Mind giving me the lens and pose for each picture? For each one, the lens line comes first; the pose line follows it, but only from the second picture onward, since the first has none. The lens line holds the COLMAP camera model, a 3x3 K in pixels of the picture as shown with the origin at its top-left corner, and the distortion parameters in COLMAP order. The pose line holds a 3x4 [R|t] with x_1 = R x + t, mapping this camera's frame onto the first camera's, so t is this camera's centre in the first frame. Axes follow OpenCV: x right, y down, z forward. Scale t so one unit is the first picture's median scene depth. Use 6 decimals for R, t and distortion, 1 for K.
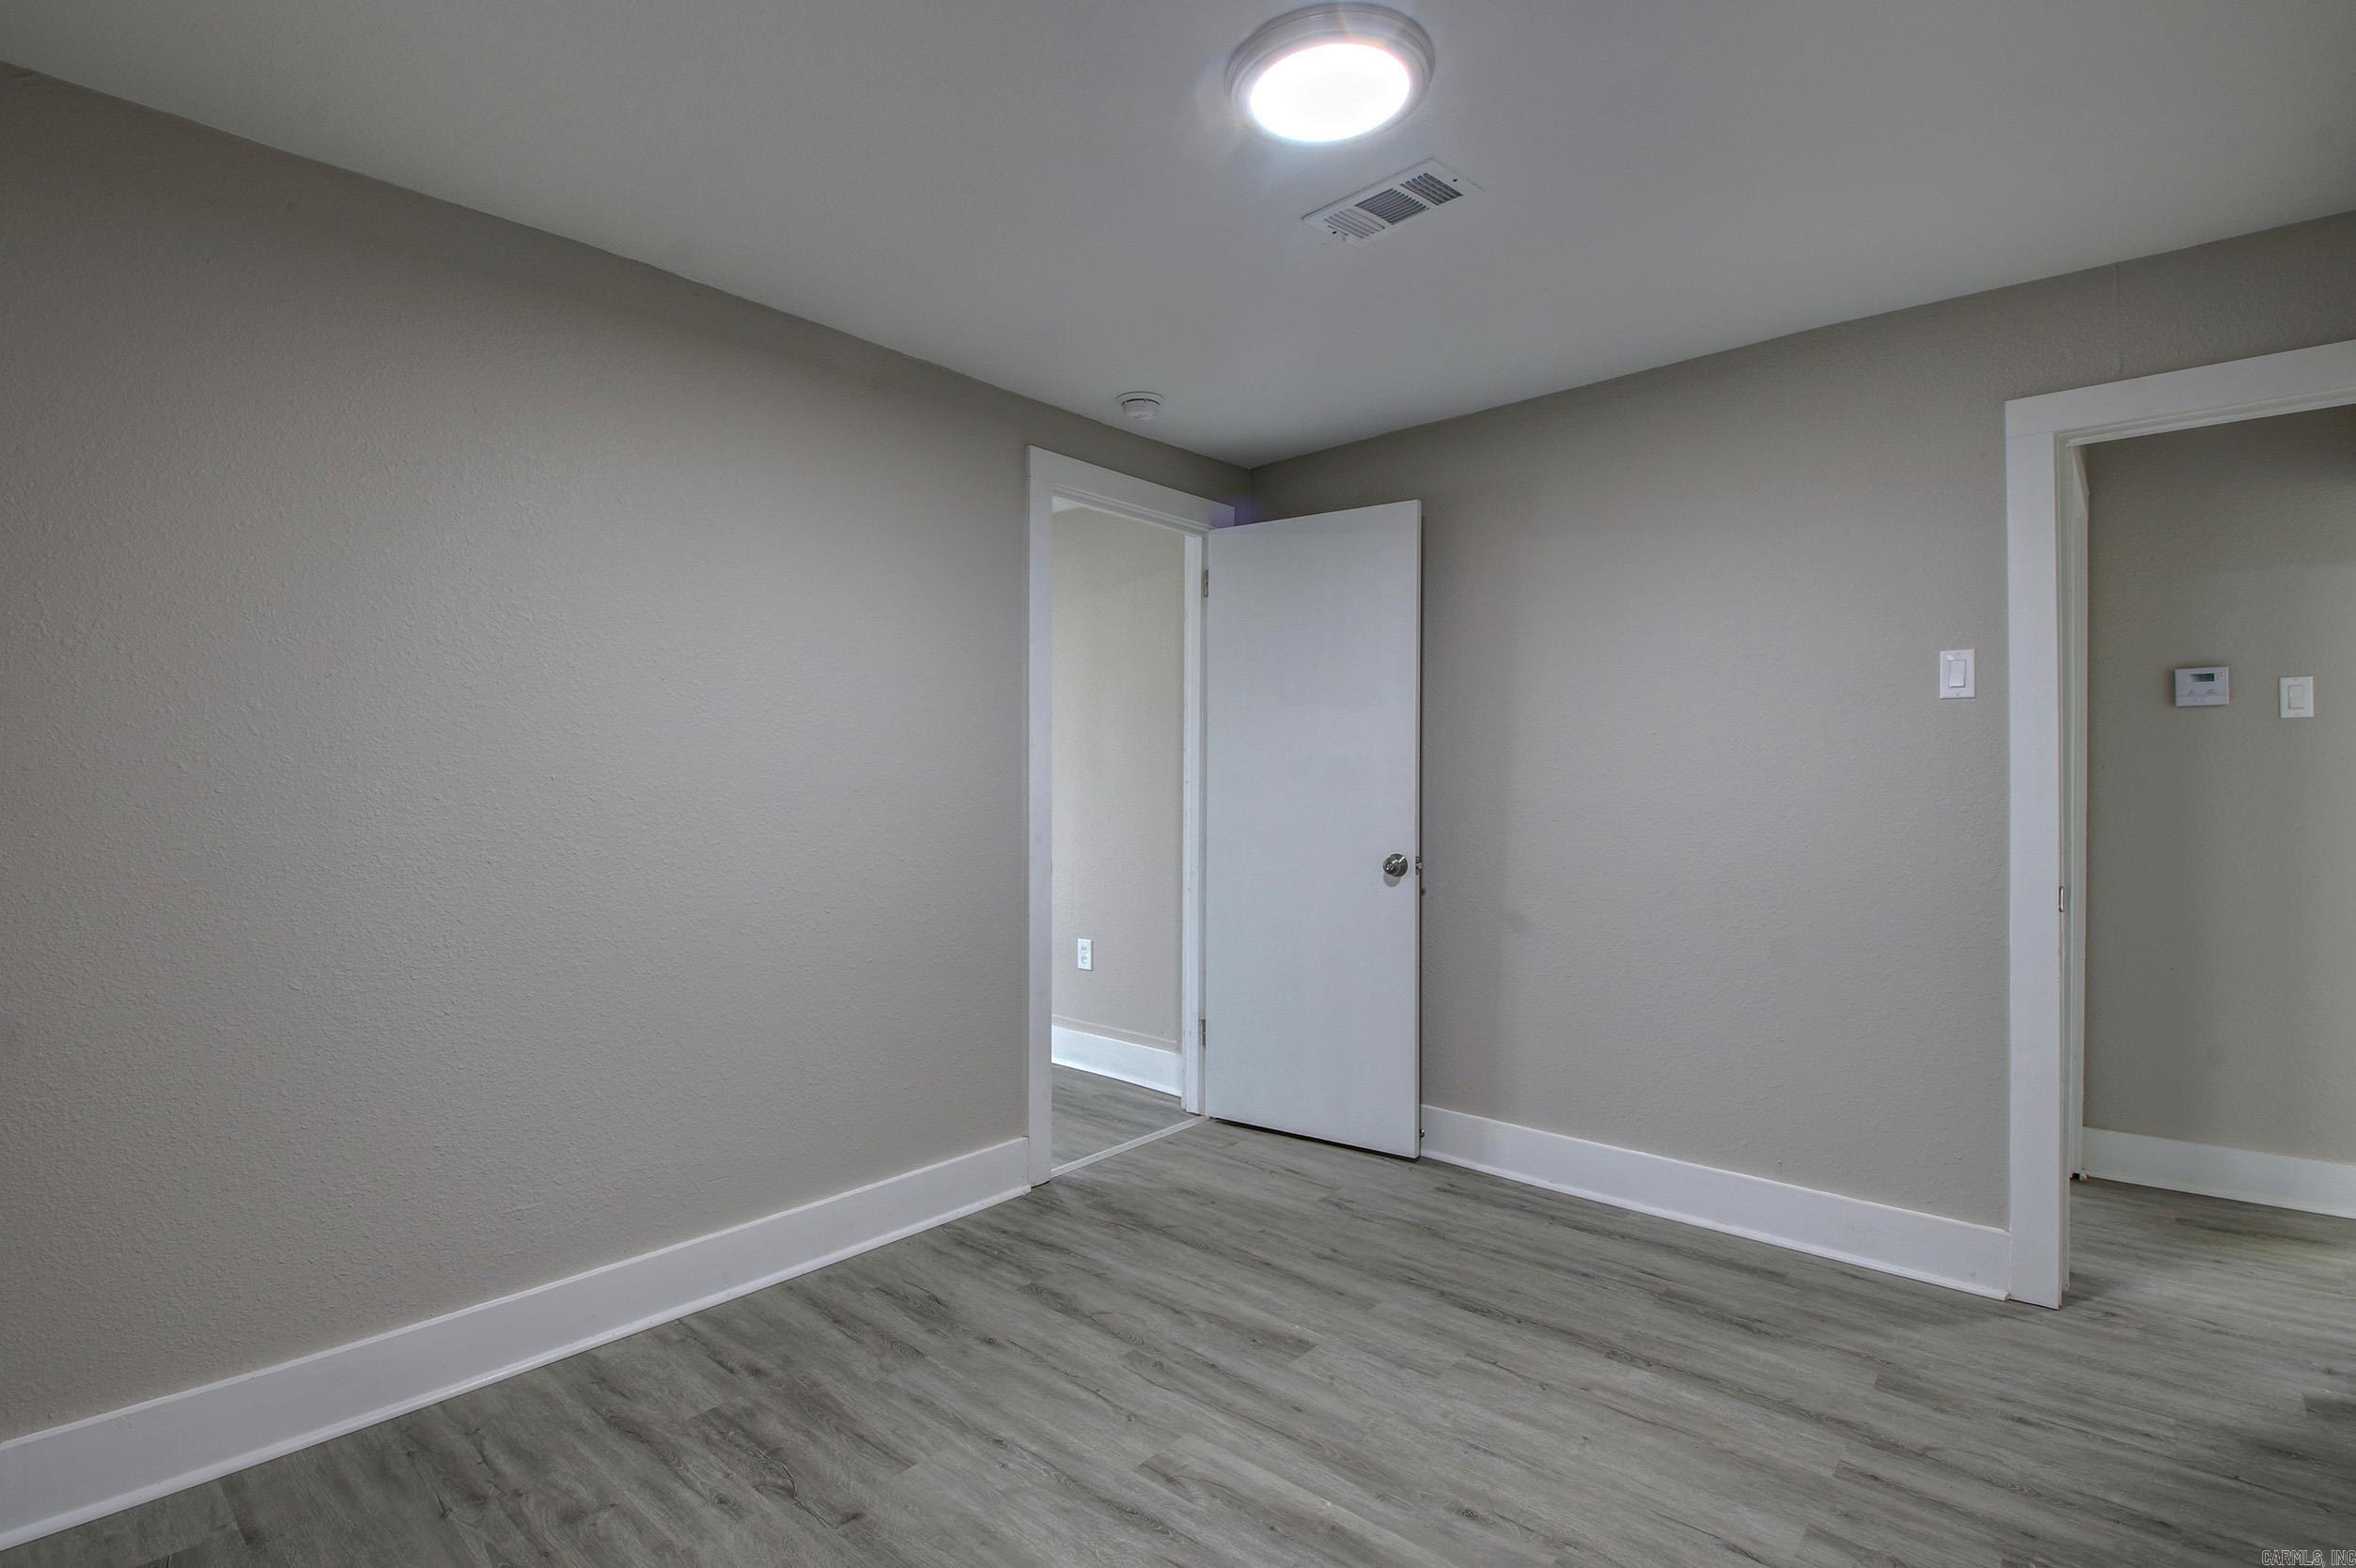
lens RADIAL K [[1114.6, 0, 1180.3], [0, 1114.6, 769.7], [0, 0, 1]] dist [0.013373, -0.023037]
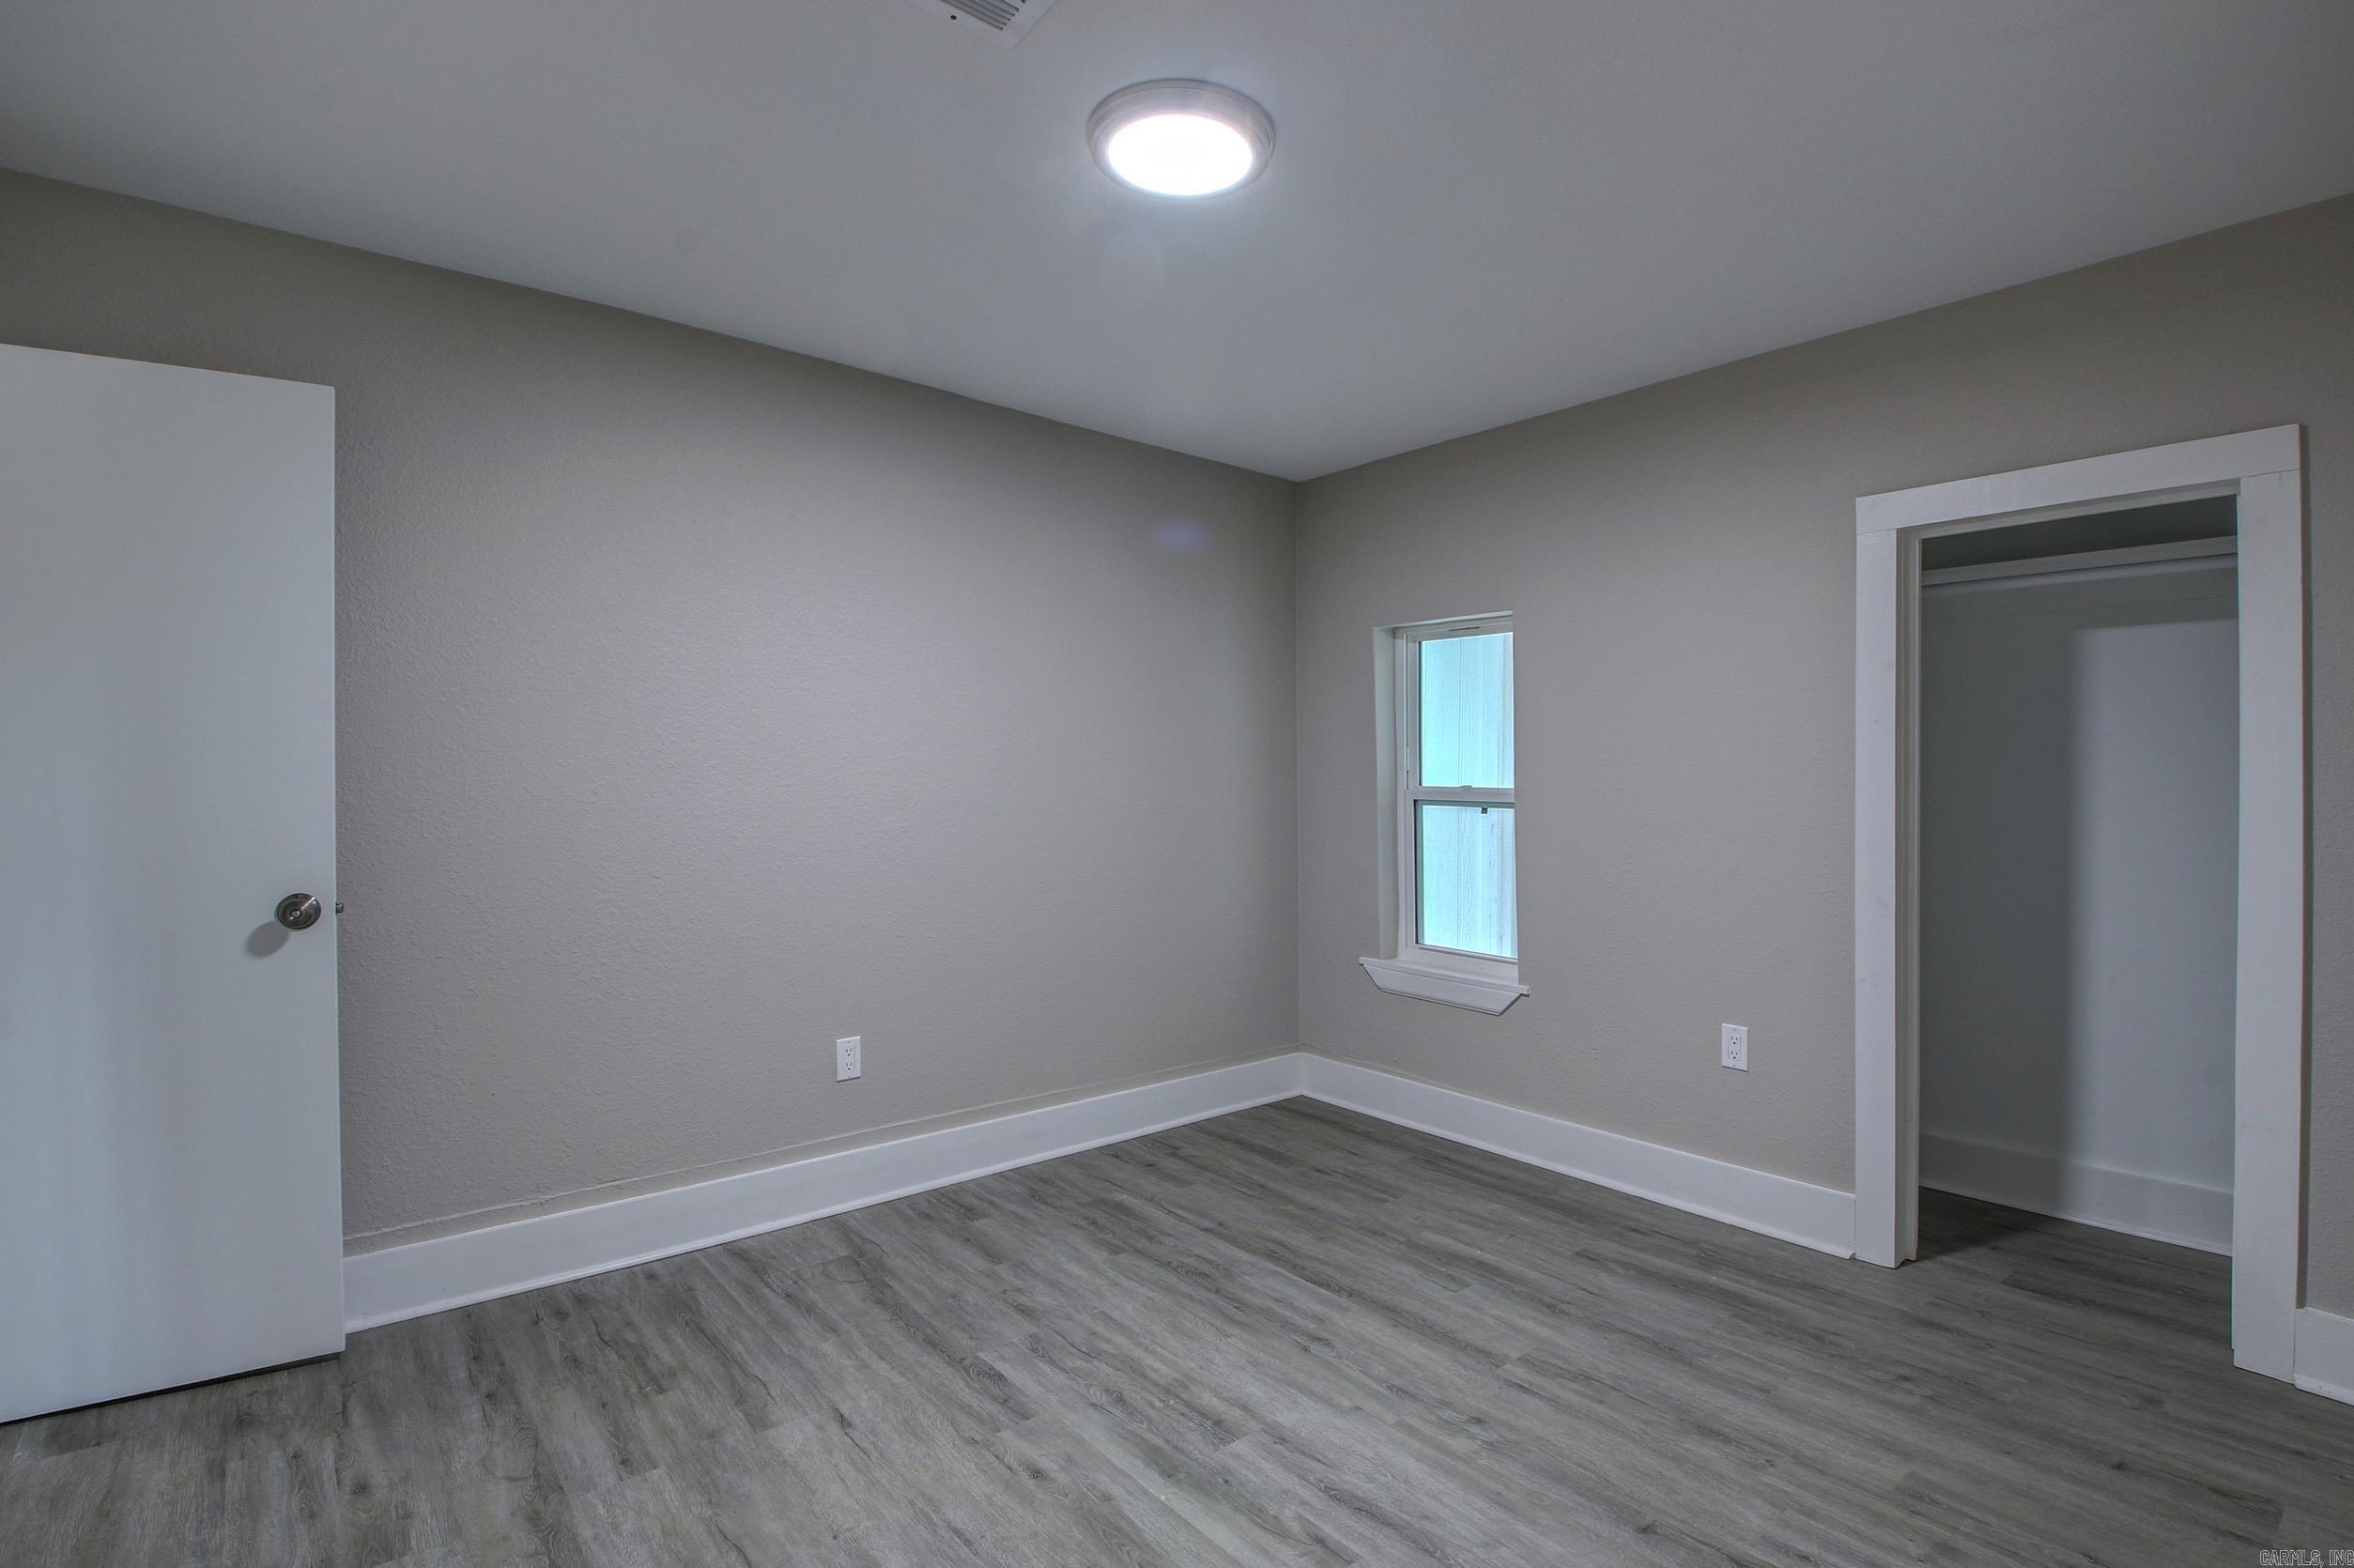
lens RADIAL K [[1113.8, 0, 1194.6], [0, 1113.8, 756.1], [0, 0, 1]] dist [0.013373, -0.023037]
pose [[-0.987430, -0.000603, 0.158058, -0.038958], [-0.004636, 0.999673, -0.025150, 0.010236], [-0.157992, -0.025567, -0.987109, 1.454237]]
